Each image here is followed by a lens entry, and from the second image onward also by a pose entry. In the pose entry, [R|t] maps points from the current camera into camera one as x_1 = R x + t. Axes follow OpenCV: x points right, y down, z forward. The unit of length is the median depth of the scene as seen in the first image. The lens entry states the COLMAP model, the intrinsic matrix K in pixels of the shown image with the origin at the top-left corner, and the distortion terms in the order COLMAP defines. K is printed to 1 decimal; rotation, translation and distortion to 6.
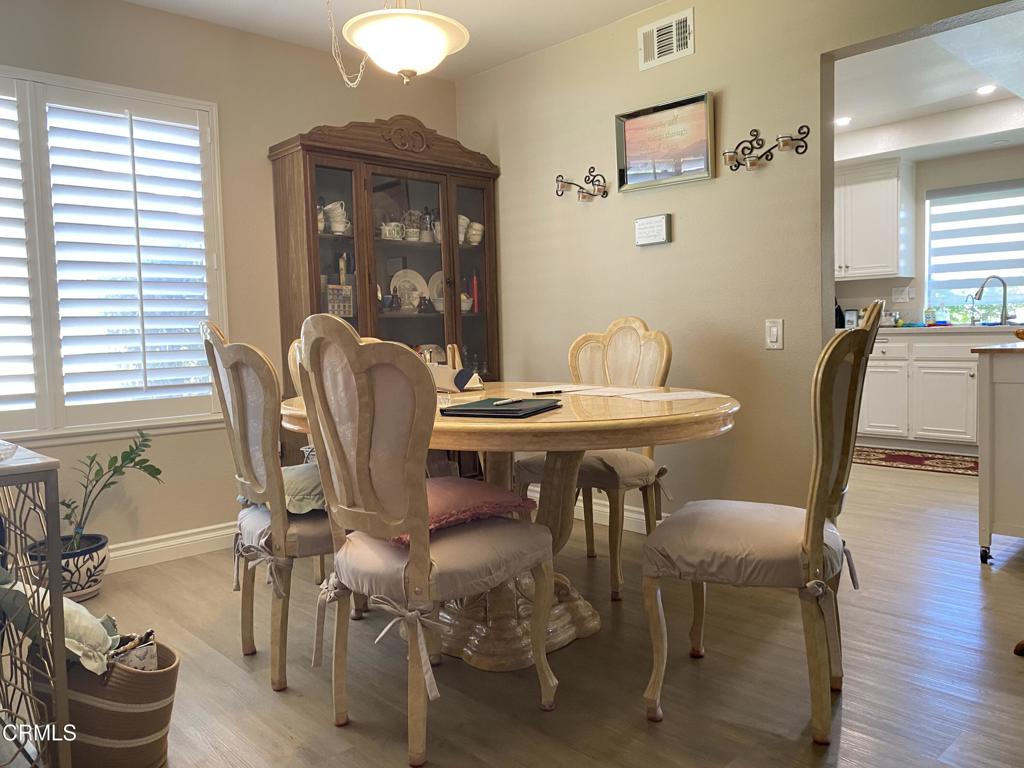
lens RADIAL K [[778.3, 0, 517.2], [0, 778.3, 383.4], [0, 0, 1]] dist [0.000479, -0.006055]
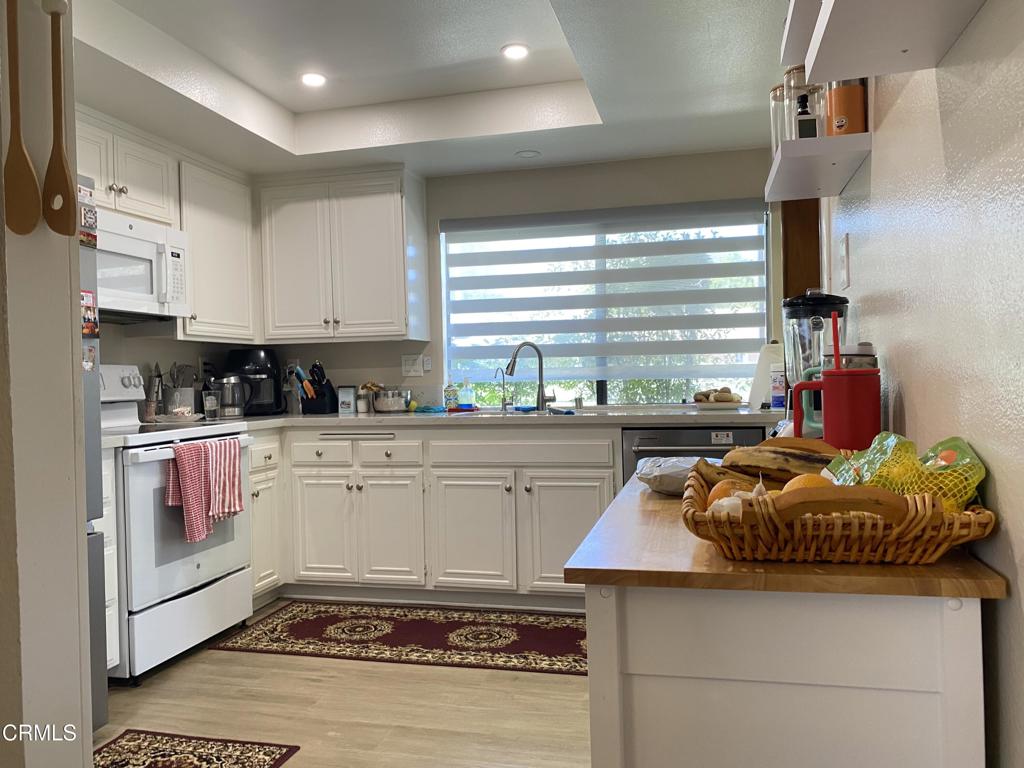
lens RADIAL K [[778.3, 0, 513.2], [0, 778.3, 382.4], [0, 0, 1]] dist [0.000479, -0.006055]
pose [[0.847866, 0.002900, 0.530202, 0.206932], [0.036769, 0.997256, -0.064253, -0.052458], [-0.528934, 0.073973, 0.845433, 0.377249]]
